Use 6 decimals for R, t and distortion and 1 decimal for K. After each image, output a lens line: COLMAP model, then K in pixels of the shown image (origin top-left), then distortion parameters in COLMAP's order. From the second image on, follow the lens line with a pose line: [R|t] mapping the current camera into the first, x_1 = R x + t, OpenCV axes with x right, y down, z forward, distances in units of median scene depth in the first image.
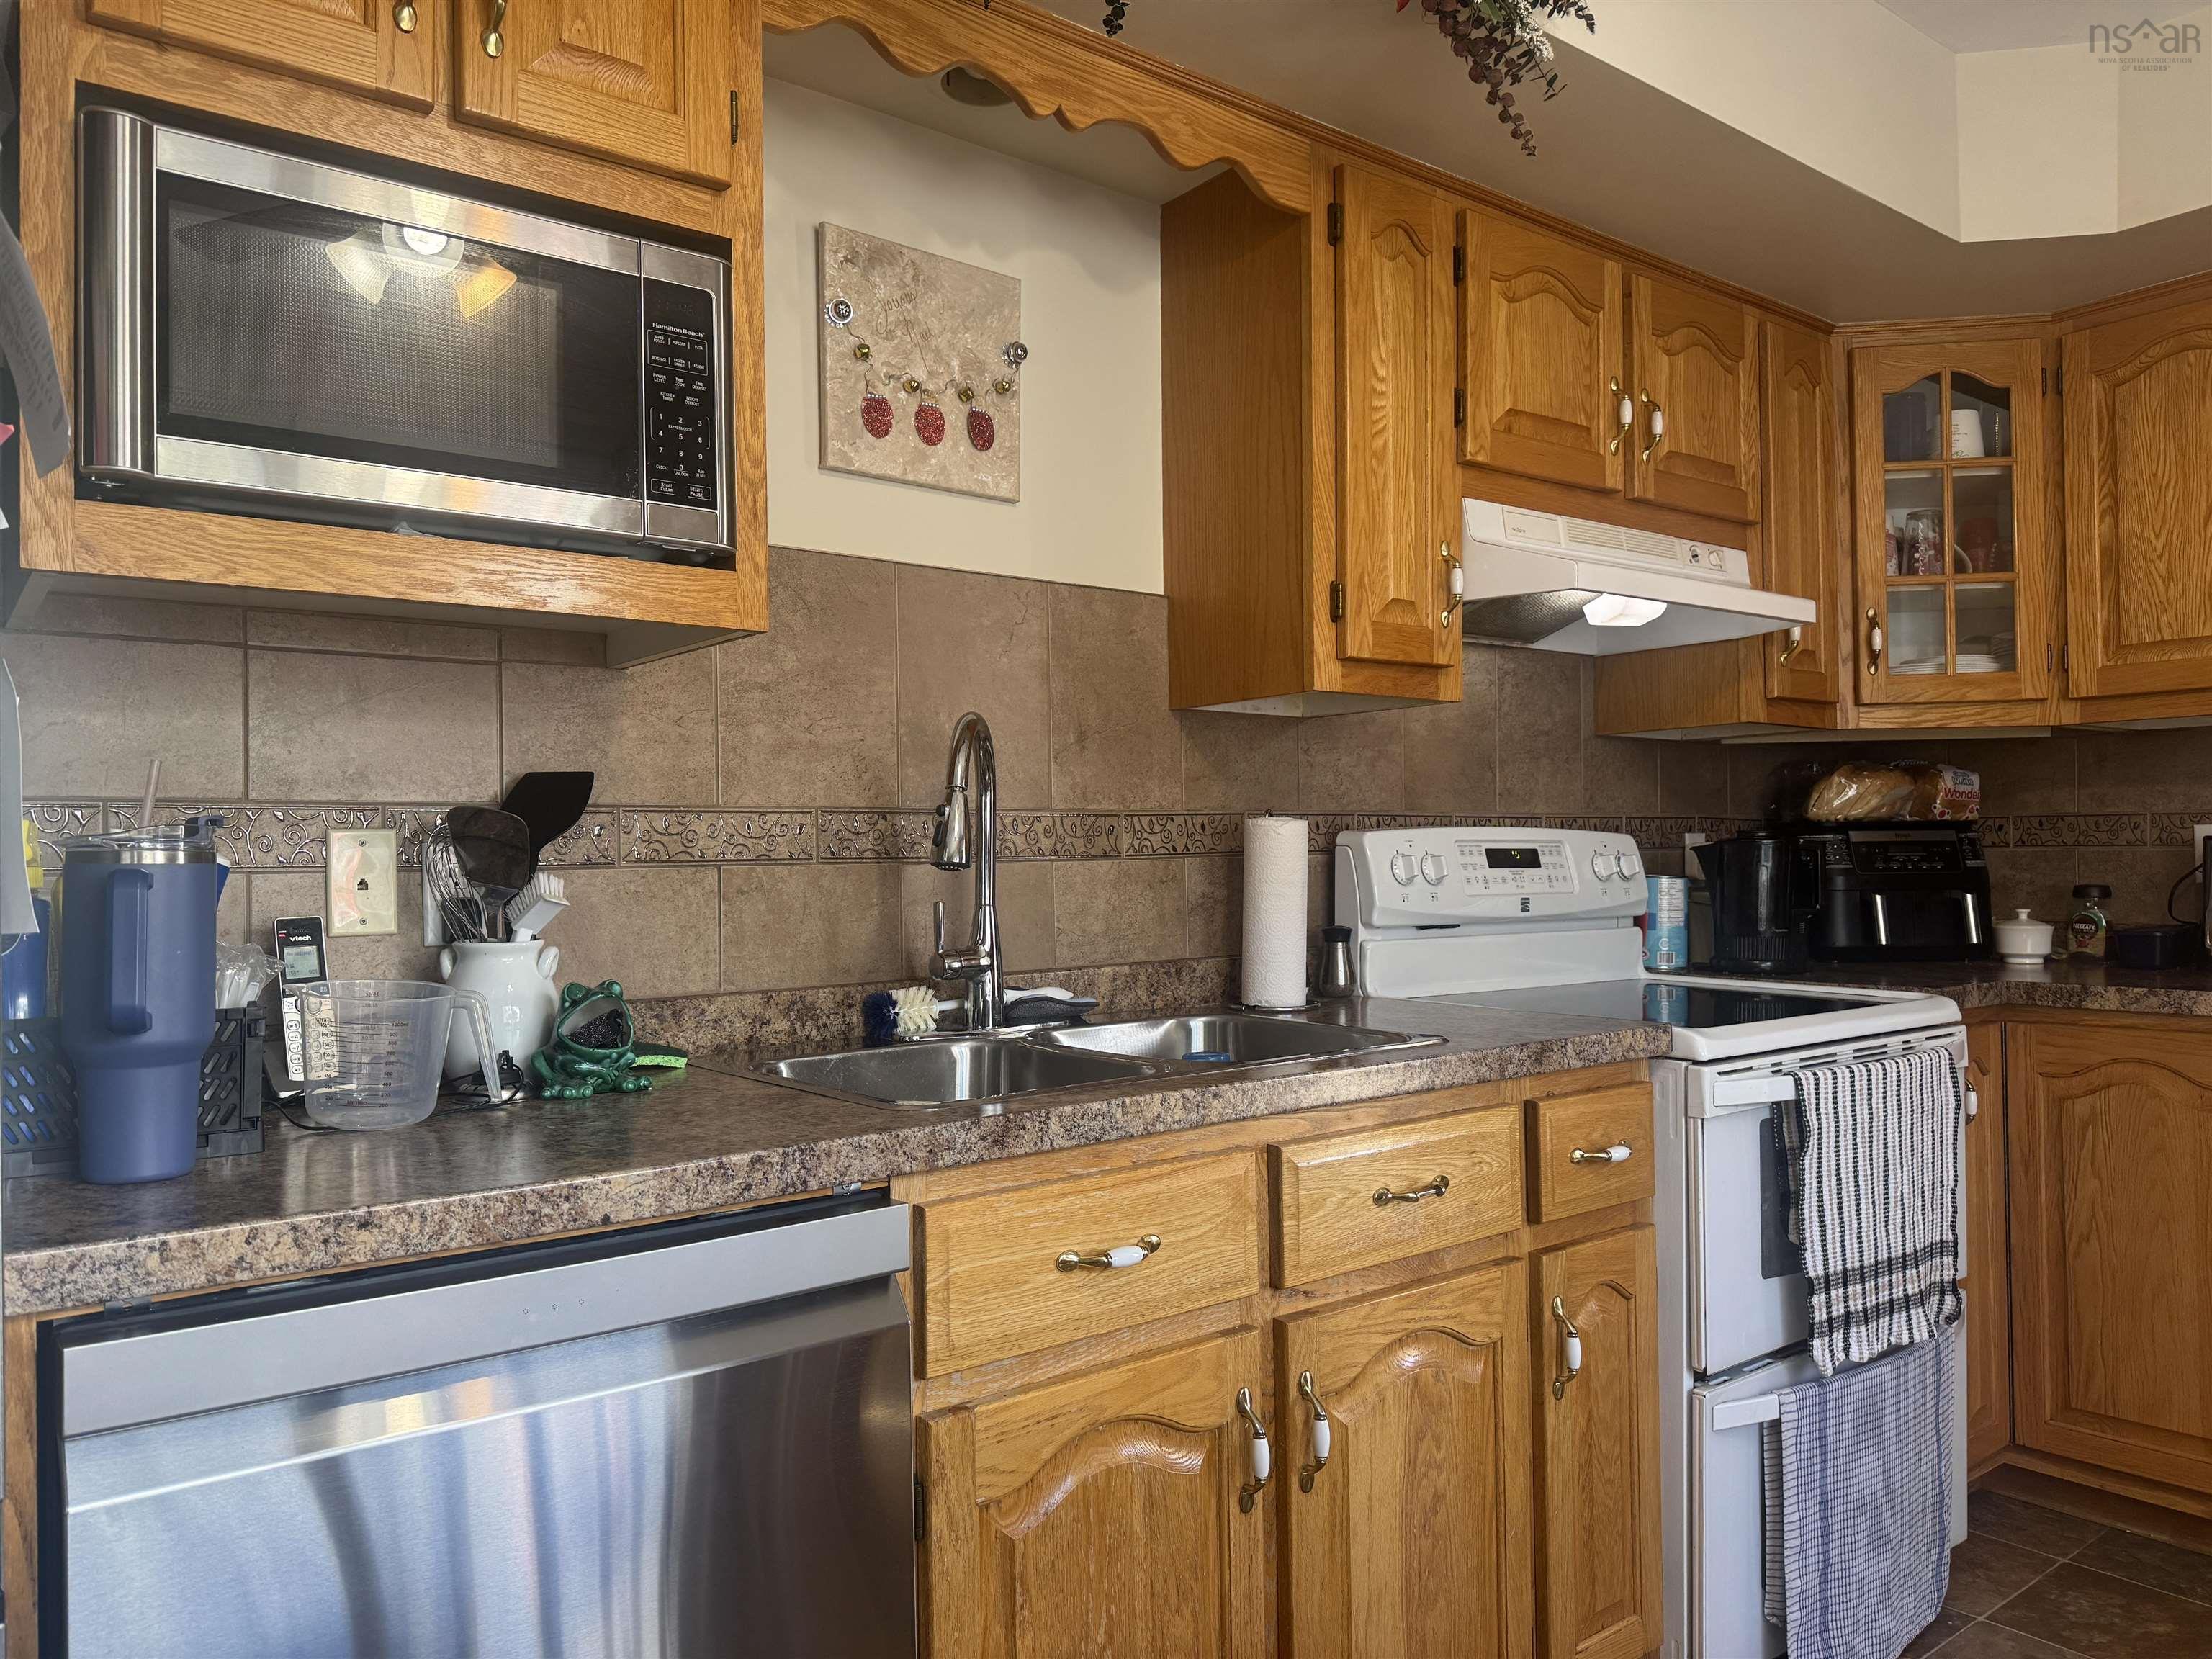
lens RADIAL K [[1565.4, 0, 1091.3], [0, 1565.4, 839.2], [0, 0, 1]] dist [0.058098, -0.092047]
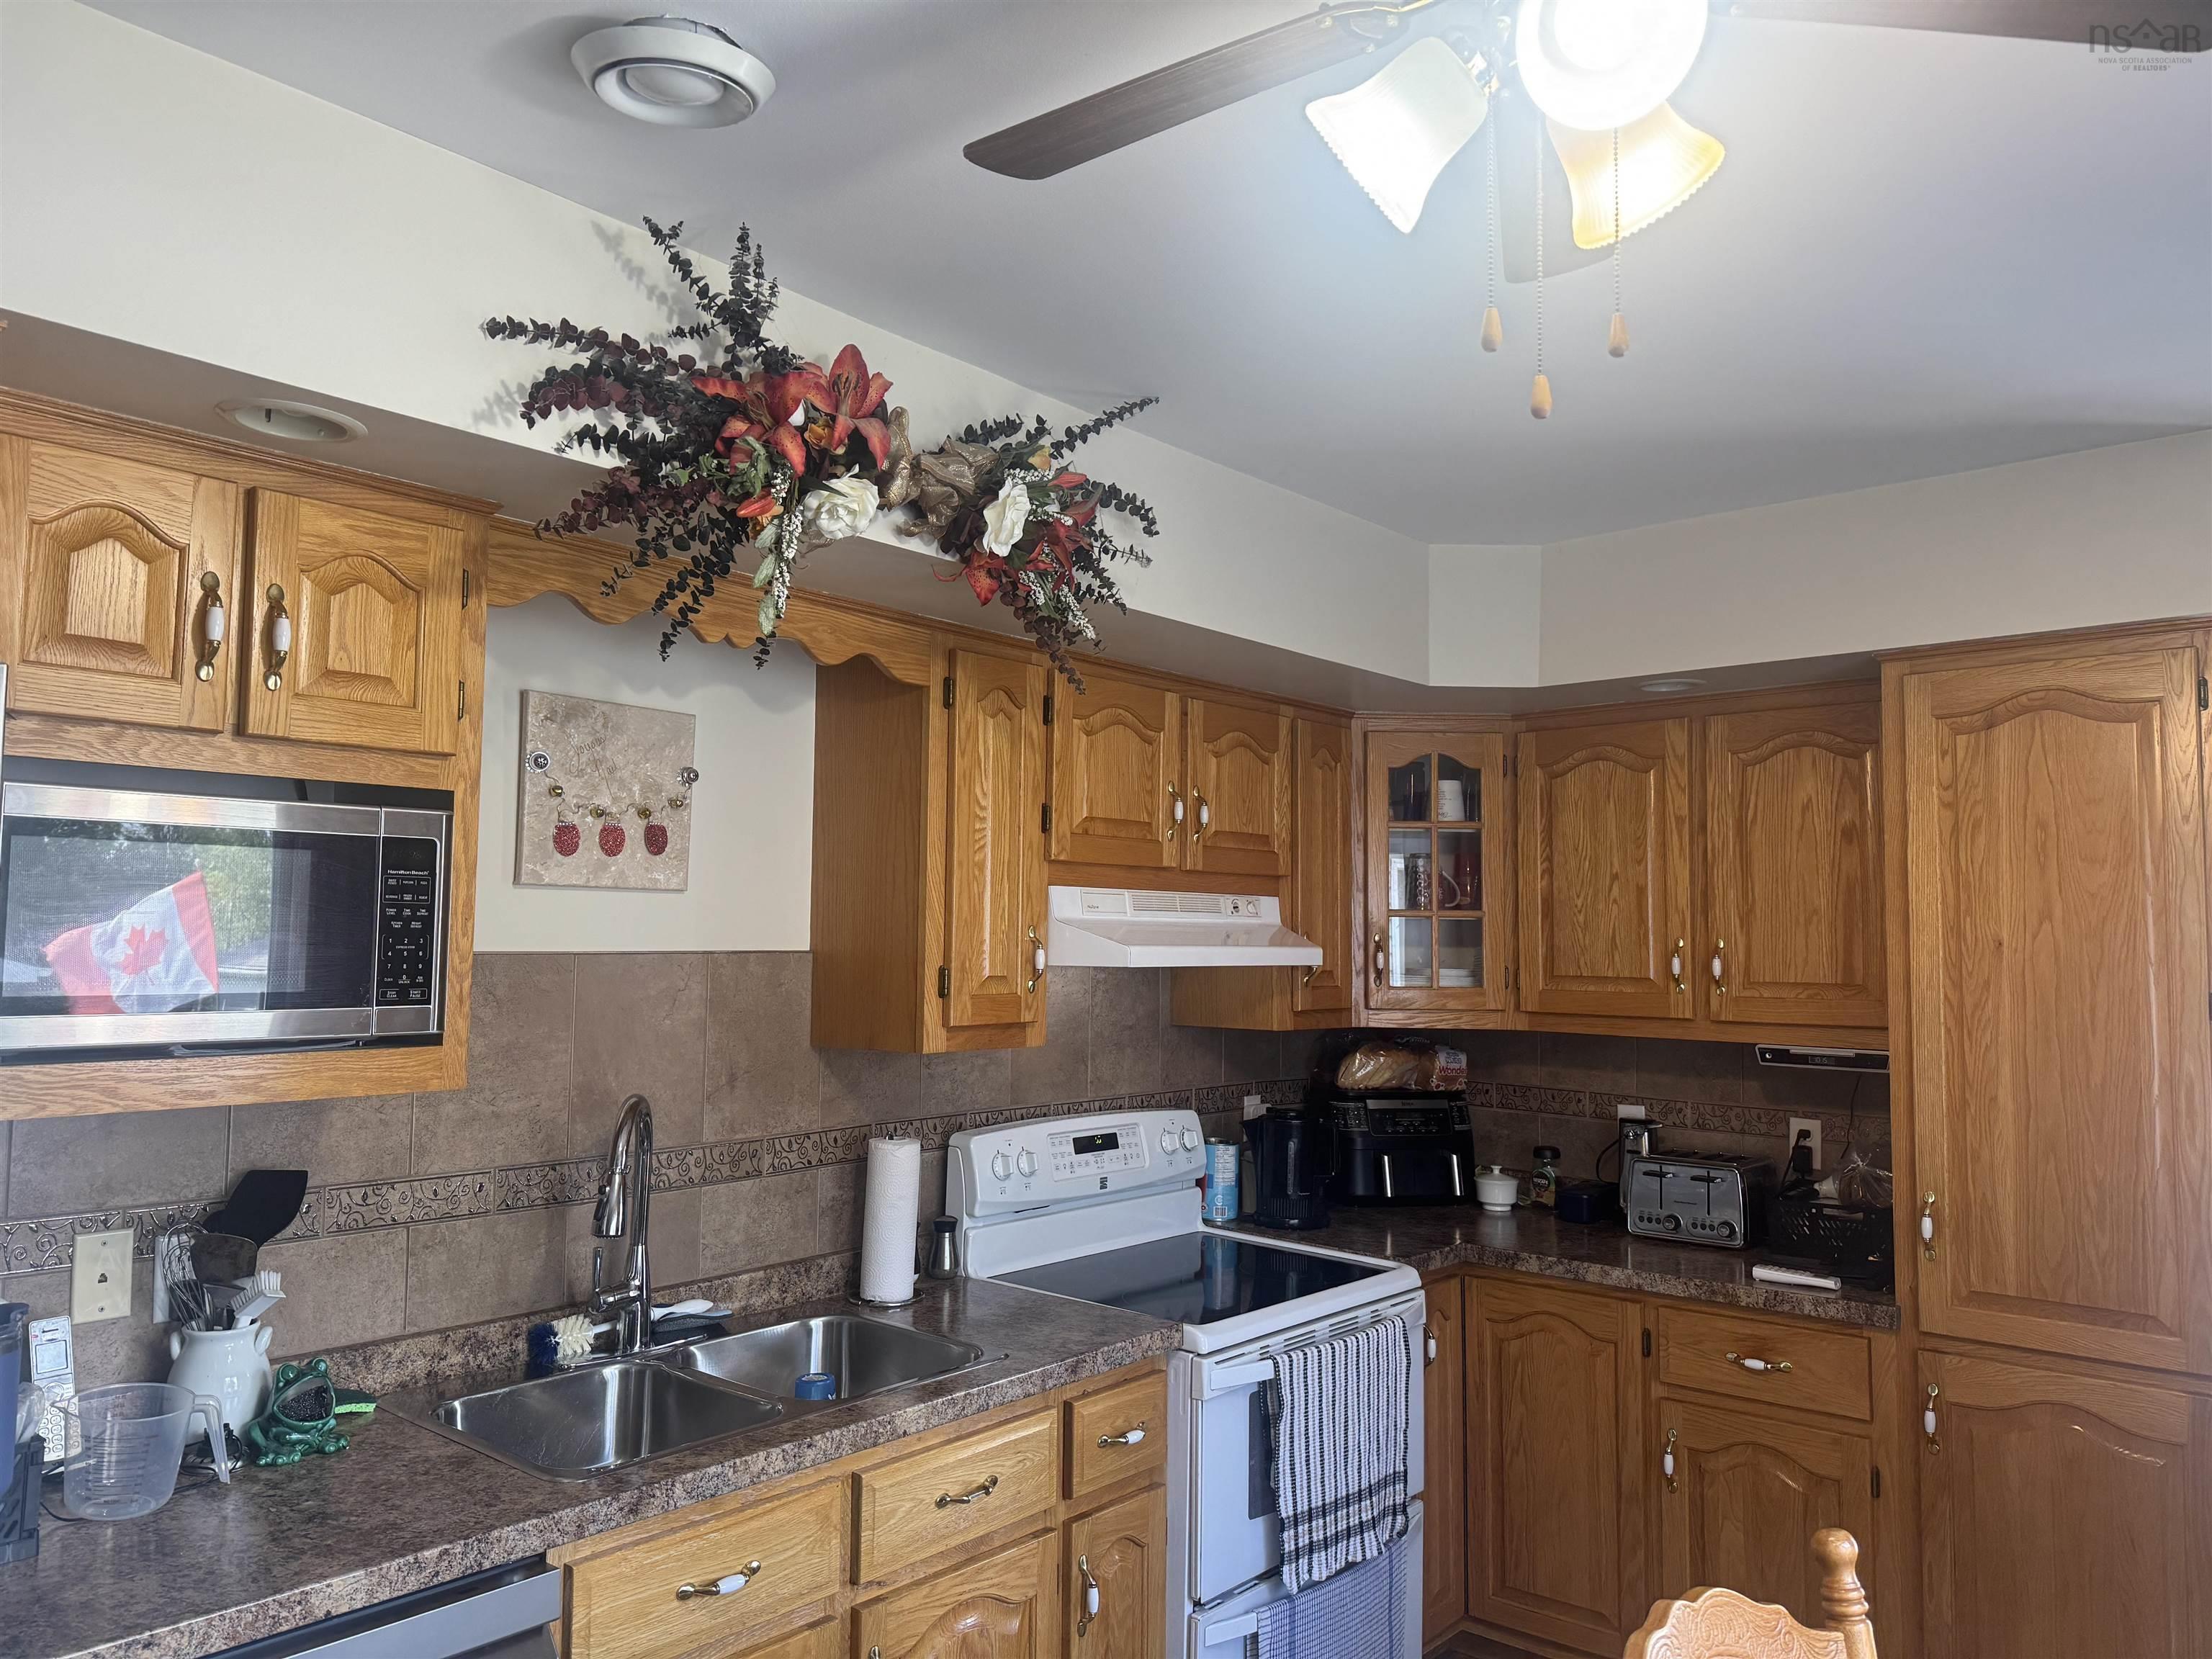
lens RADIAL K [[1565.4, 0, 1101.3], [0, 1565.4, 822.5], [0, 0, 1]] dist [0.058098, -0.092047]
pose [[0.980038, 0.035683, 0.195583, 0.032037], [-0.023753, 0.997730, -0.063008, -0.215285], [-0.197387, 0.057105, 0.978661, -0.288755]]
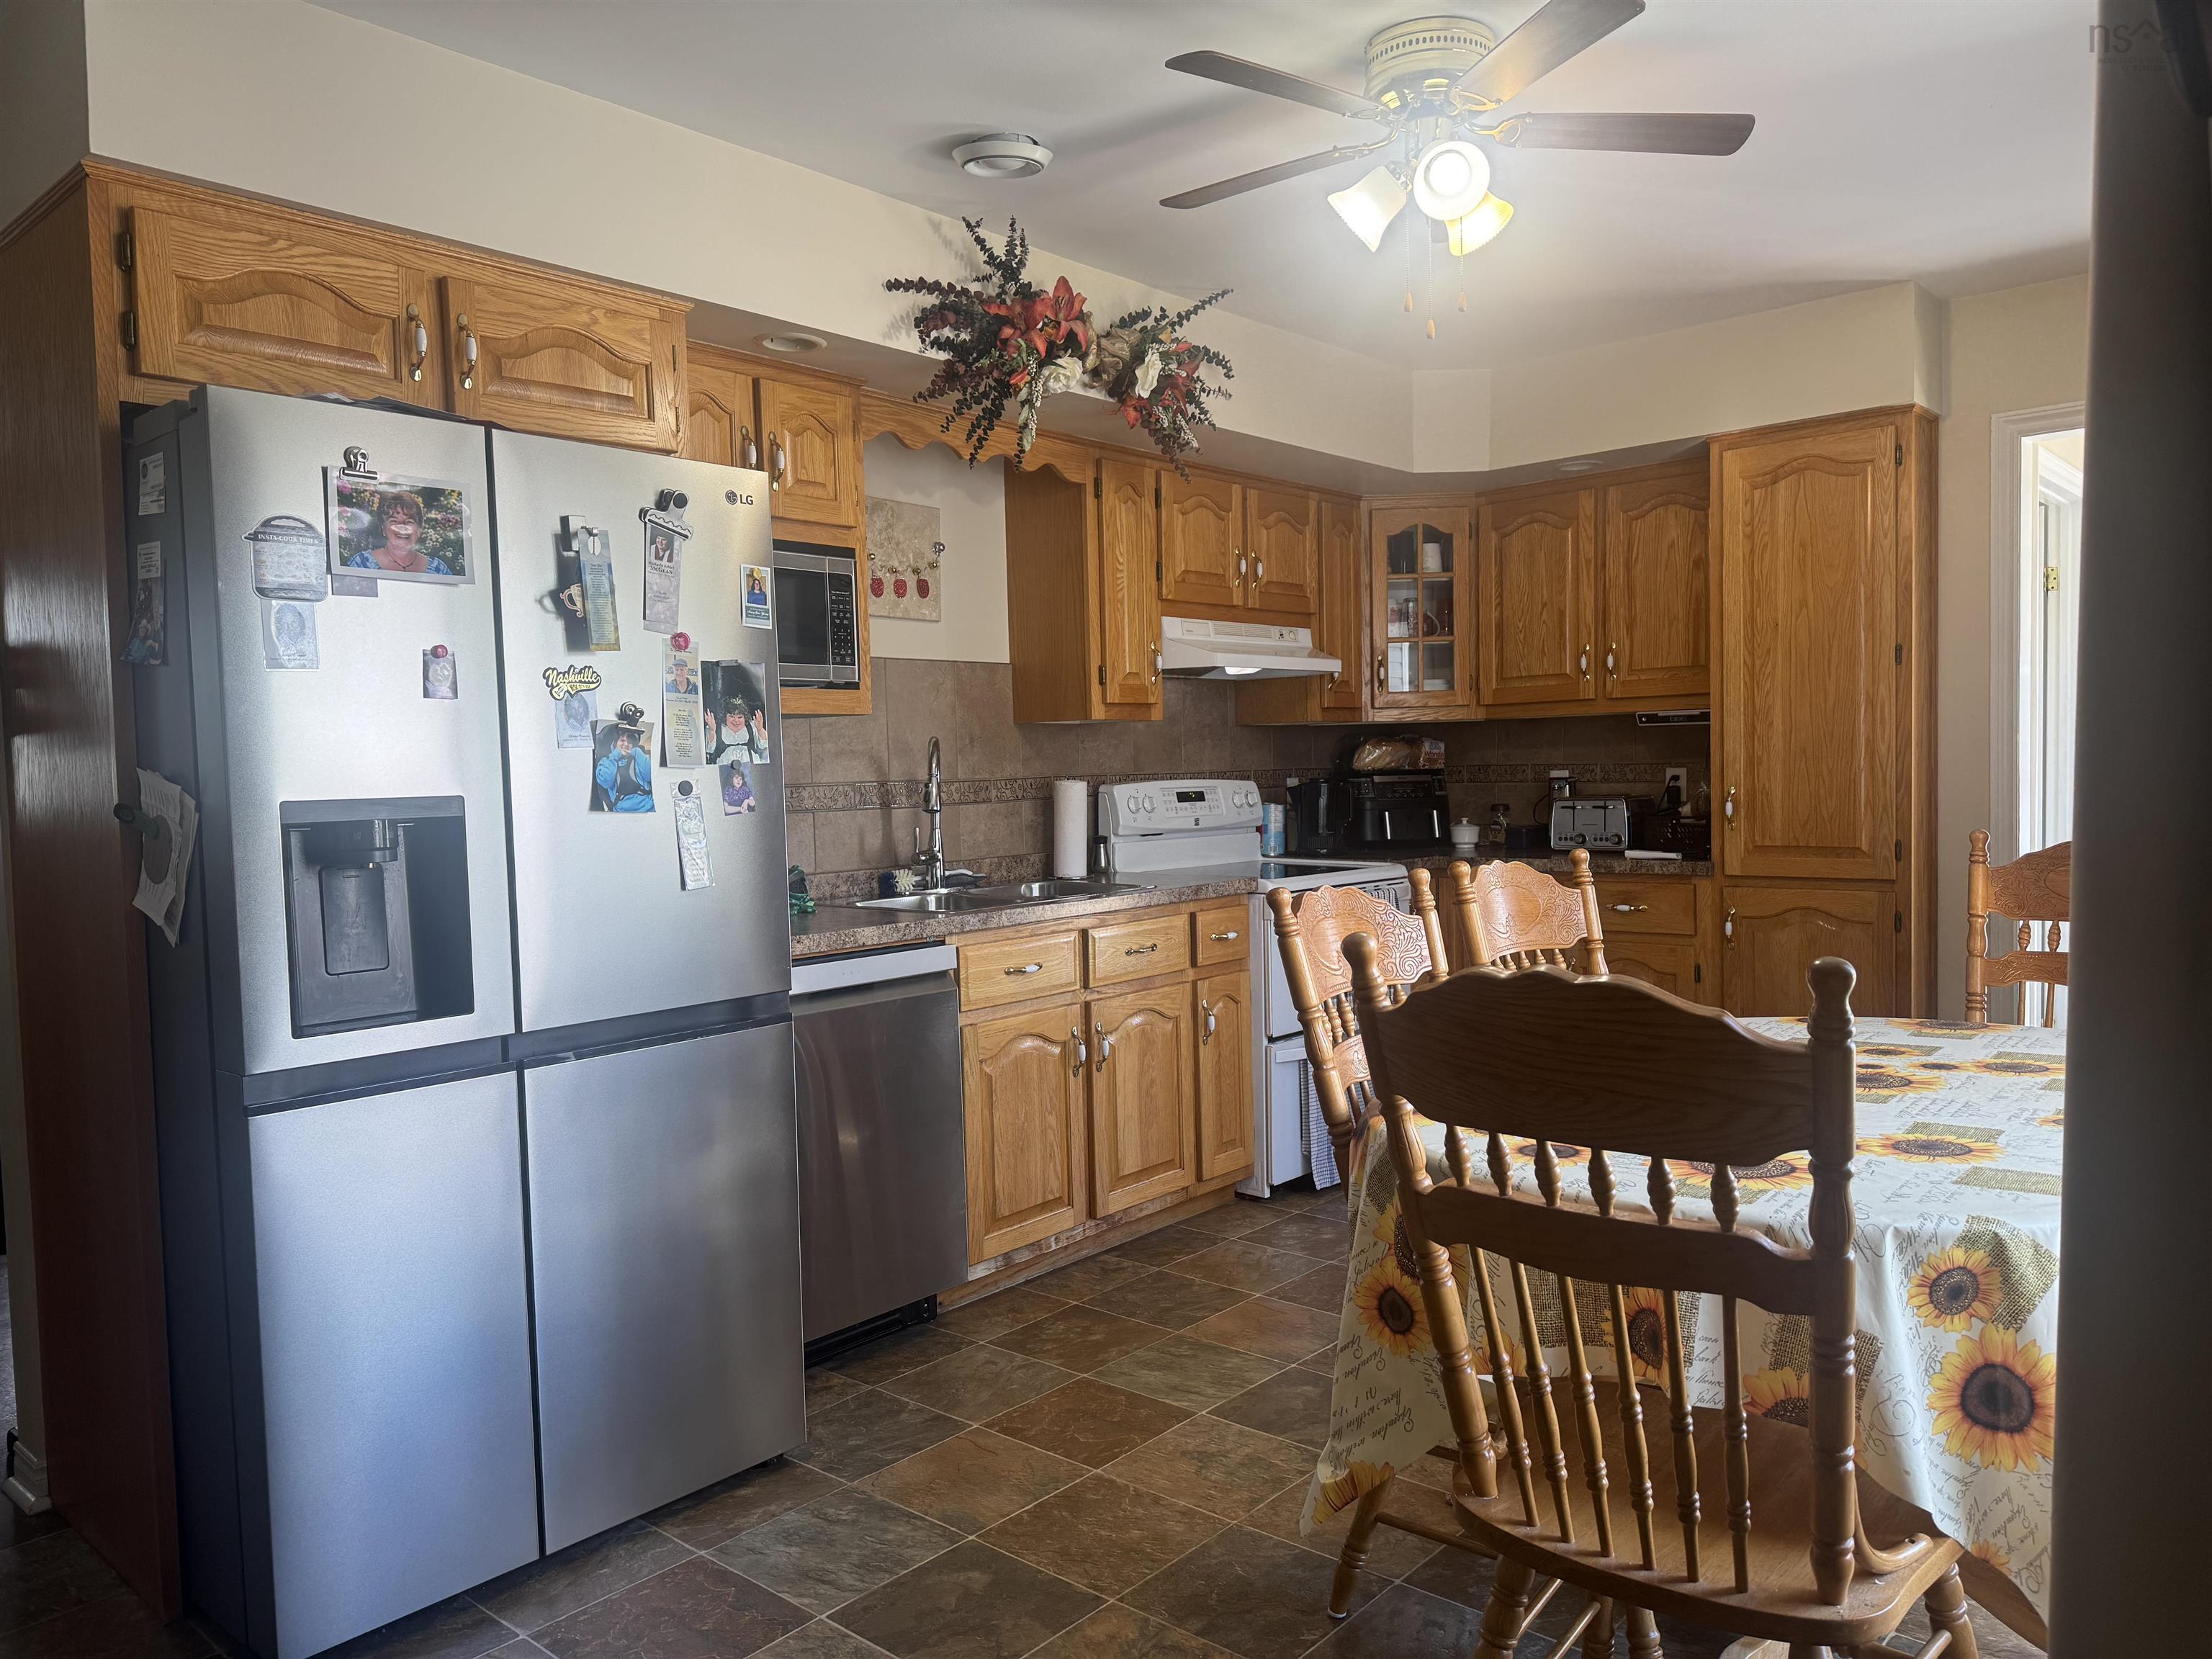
lens RADIAL K [[1565.4, 0, 1082.7], [0, 1565.4, 861.8], [0, 0, 1]] dist [0.058098, -0.092047]
pose [[0.984603, -0.023712, 0.173191, -0.234376], [0.011622, 0.997445, 0.070491, -0.056725], [-0.174420, -0.067393, 0.982362, -1.049065]]
